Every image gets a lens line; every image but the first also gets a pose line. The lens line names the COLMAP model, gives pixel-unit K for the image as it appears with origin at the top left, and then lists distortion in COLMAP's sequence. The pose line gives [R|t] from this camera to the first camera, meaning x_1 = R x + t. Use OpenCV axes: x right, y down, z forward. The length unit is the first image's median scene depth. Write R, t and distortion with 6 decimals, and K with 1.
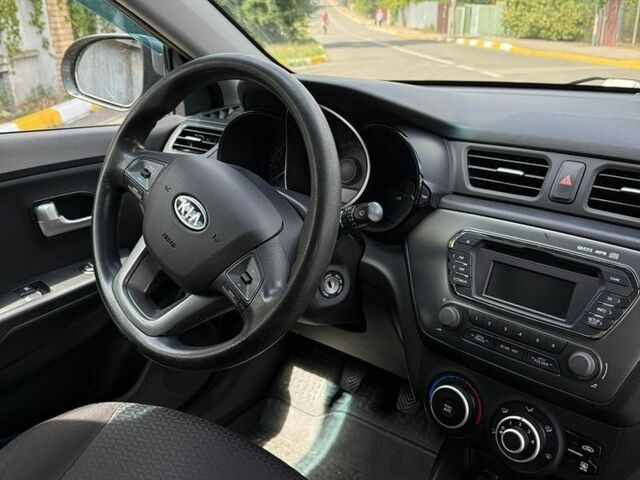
lens RADIAL K [[624.2, 0, 311.7], [0, 624.2, 241.4], [0, 0, 1]] dist [0.165571, -0.319376]
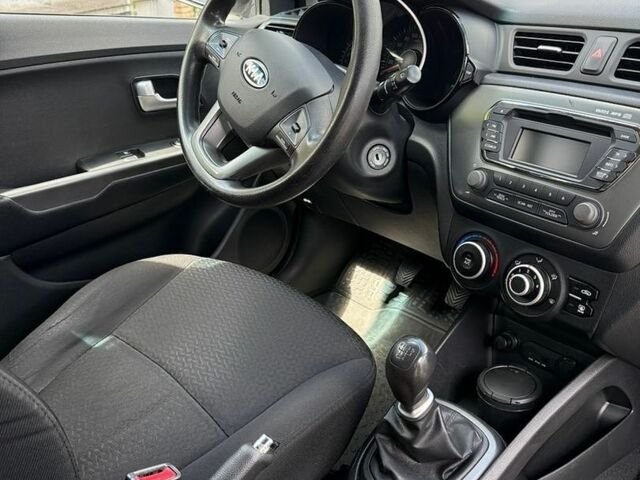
lens RADIAL K [[624.2, 0, 311.7], [0, 624.2, 241.4], [0, 0, 1]] dist [0.165571, -0.319376]
pose [[0.984931, 0.080640, -0.152998, 0.110073], [-0.070944, 0.995172, 0.067814, 0.172446], [0.157728, -0.055938, 0.985897, -0.146760]]
